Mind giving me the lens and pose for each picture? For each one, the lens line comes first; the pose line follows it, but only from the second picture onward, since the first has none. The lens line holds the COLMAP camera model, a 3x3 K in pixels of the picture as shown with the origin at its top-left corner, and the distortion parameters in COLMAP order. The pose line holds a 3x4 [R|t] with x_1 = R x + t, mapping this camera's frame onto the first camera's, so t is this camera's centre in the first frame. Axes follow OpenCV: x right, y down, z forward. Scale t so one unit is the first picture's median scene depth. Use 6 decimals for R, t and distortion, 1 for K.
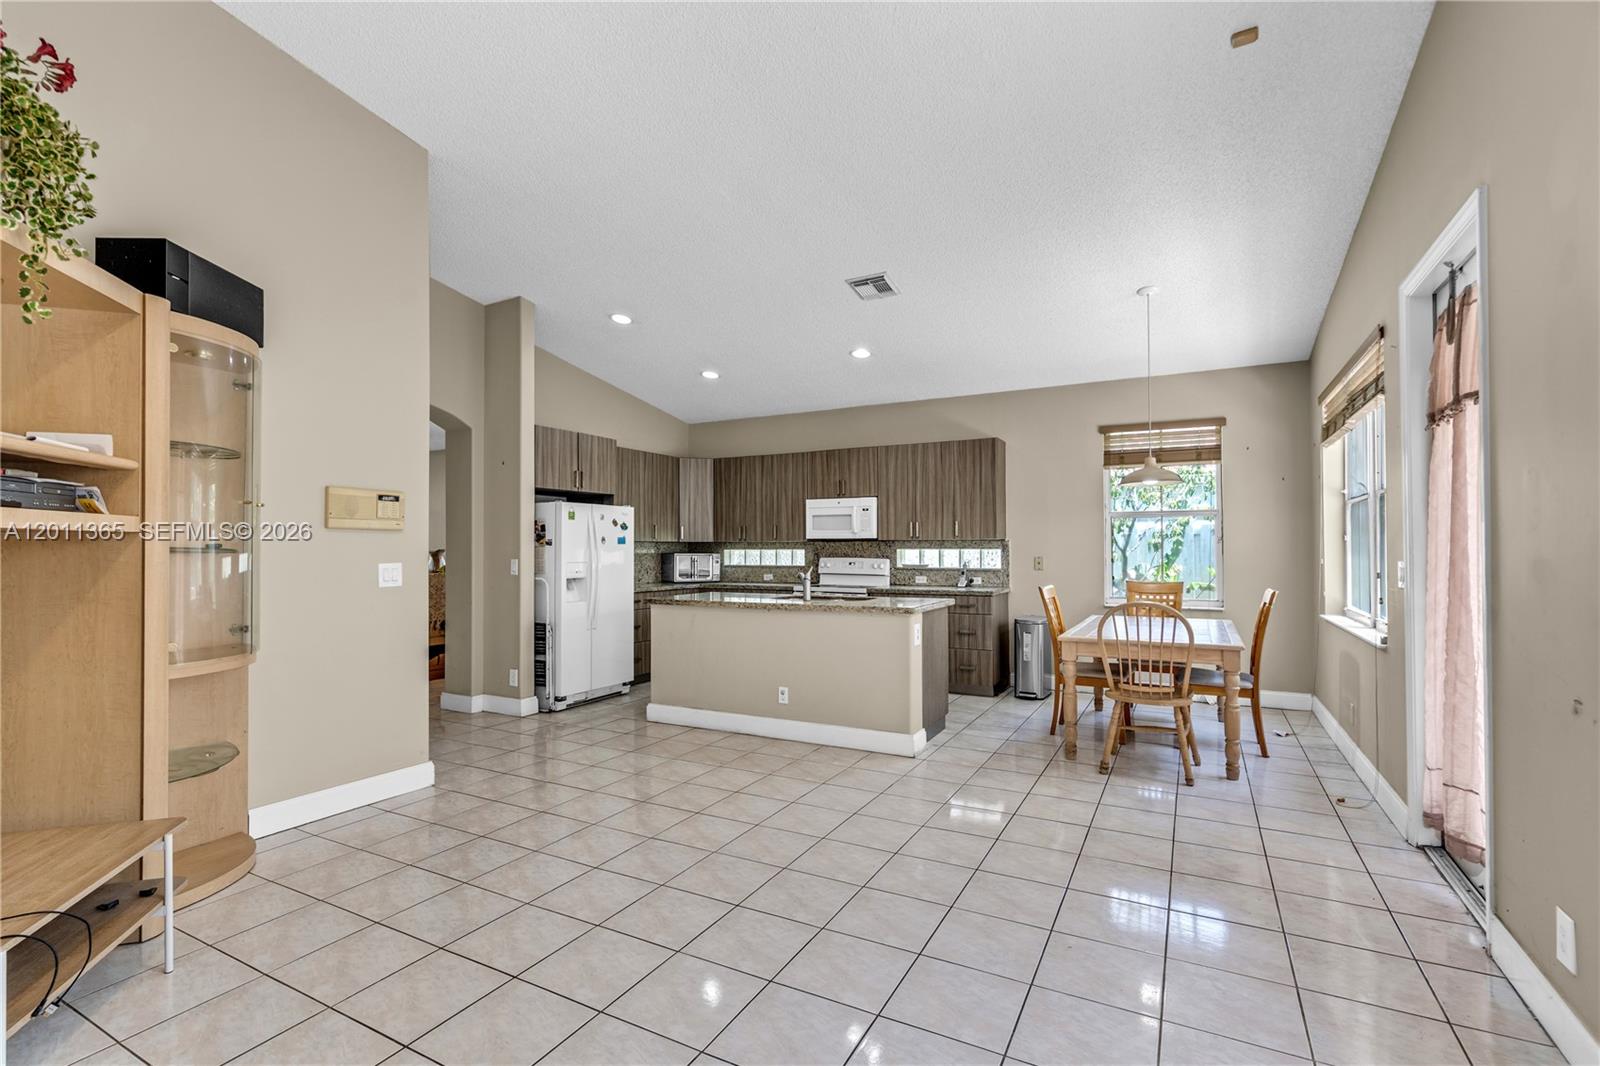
lens RADIAL K [[725.1, 0, 805.7], [0, 725.1, 540.3], [0, 0, 1]] dist [-0.005375, 0.002006]
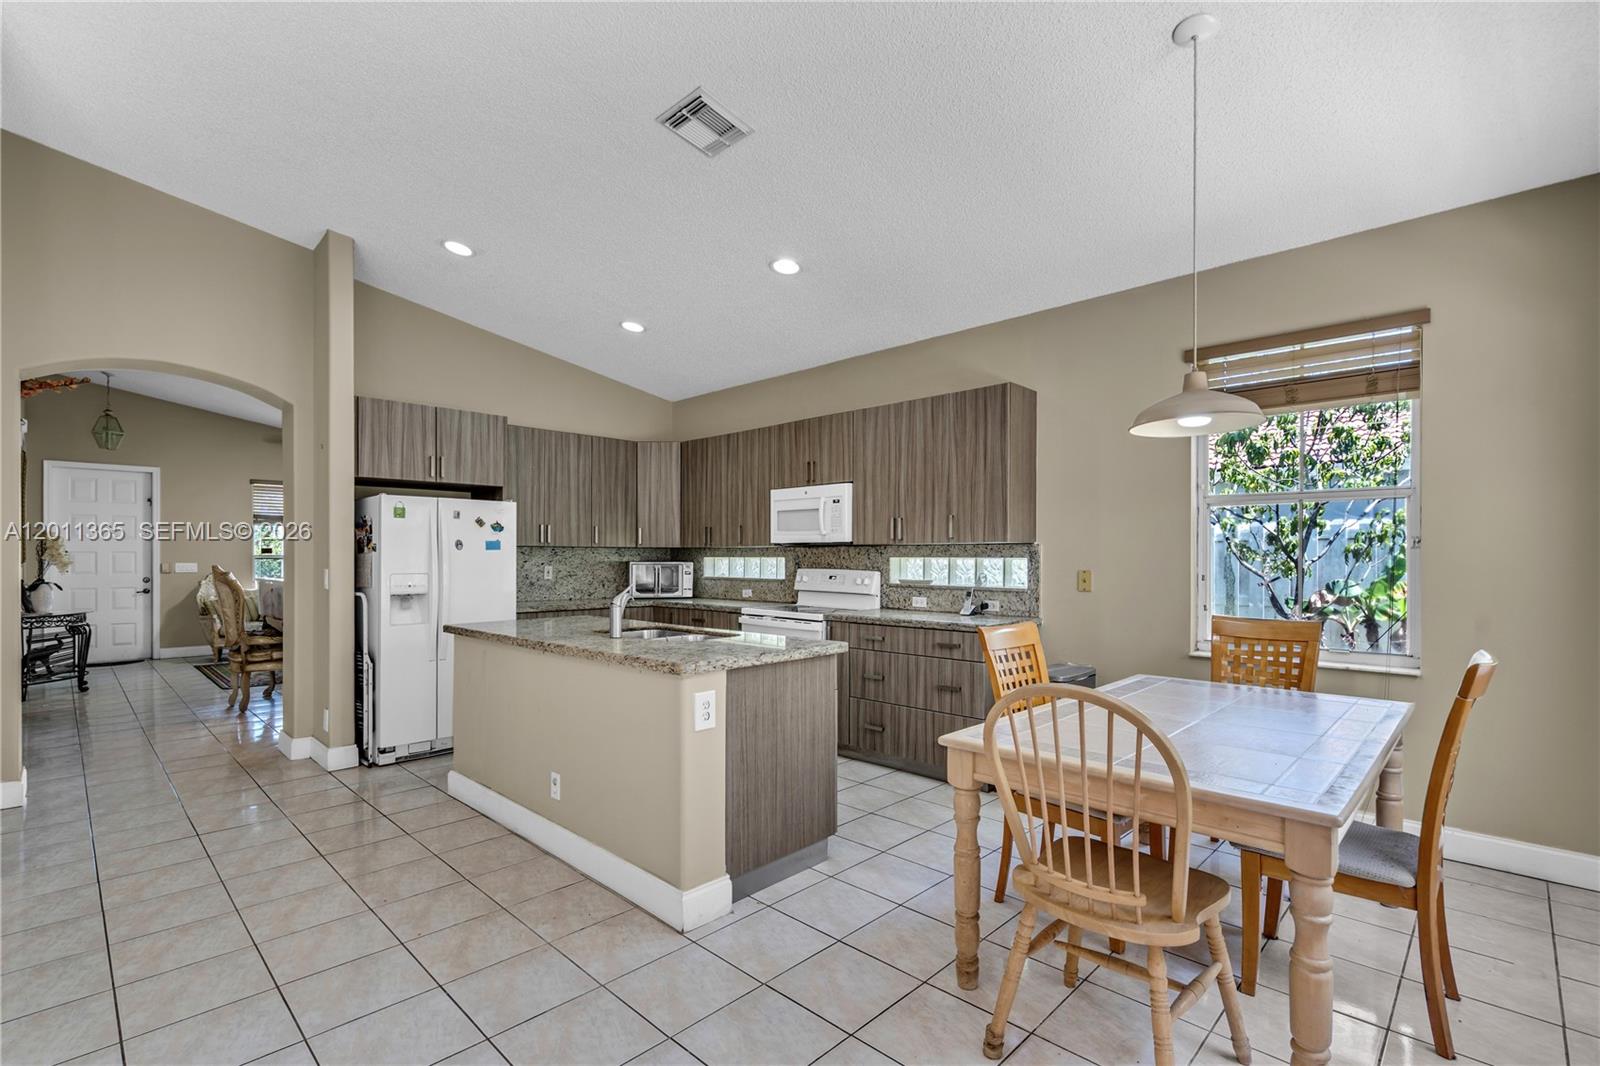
lens RADIAL K [[725.1, 0, 800.9], [0, 725.1, 562.7], [0, 0, 1]] dist [-0.005375, 0.002006]
pose [[0.960912, 0.005155, -0.276807, 0.253611], [0.000541, 0.999790, 0.020496, 0.002910], [0.276855, -0.019845, 0.960707, 0.324525]]
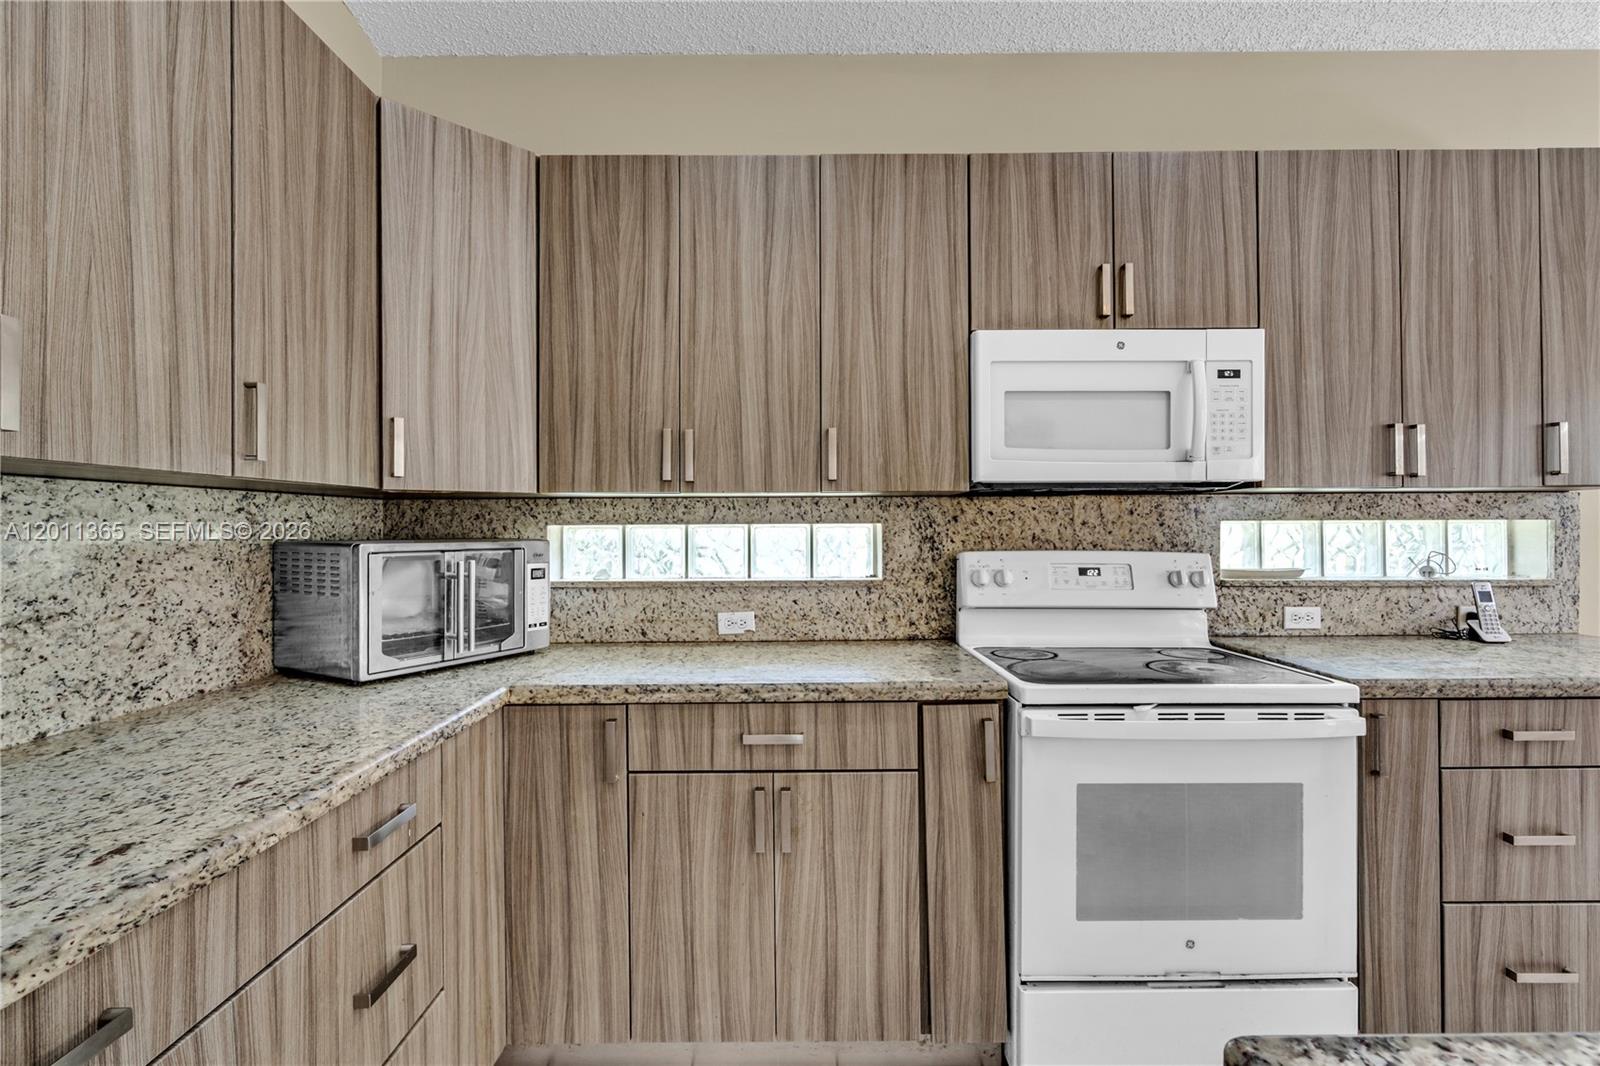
lens RADIAL K [[725.1, 0, 800.3], [0, 725.1, 522.6], [0, 0, 1]] dist [-0.005375, 0.002006]
pose [[0.883628, -0.002379, 0.468183, -0.191004], [-0.001398, 0.999969, 0.007719, 0.011443], [-0.468187, -0.007475, 0.883598, 0.867912]]
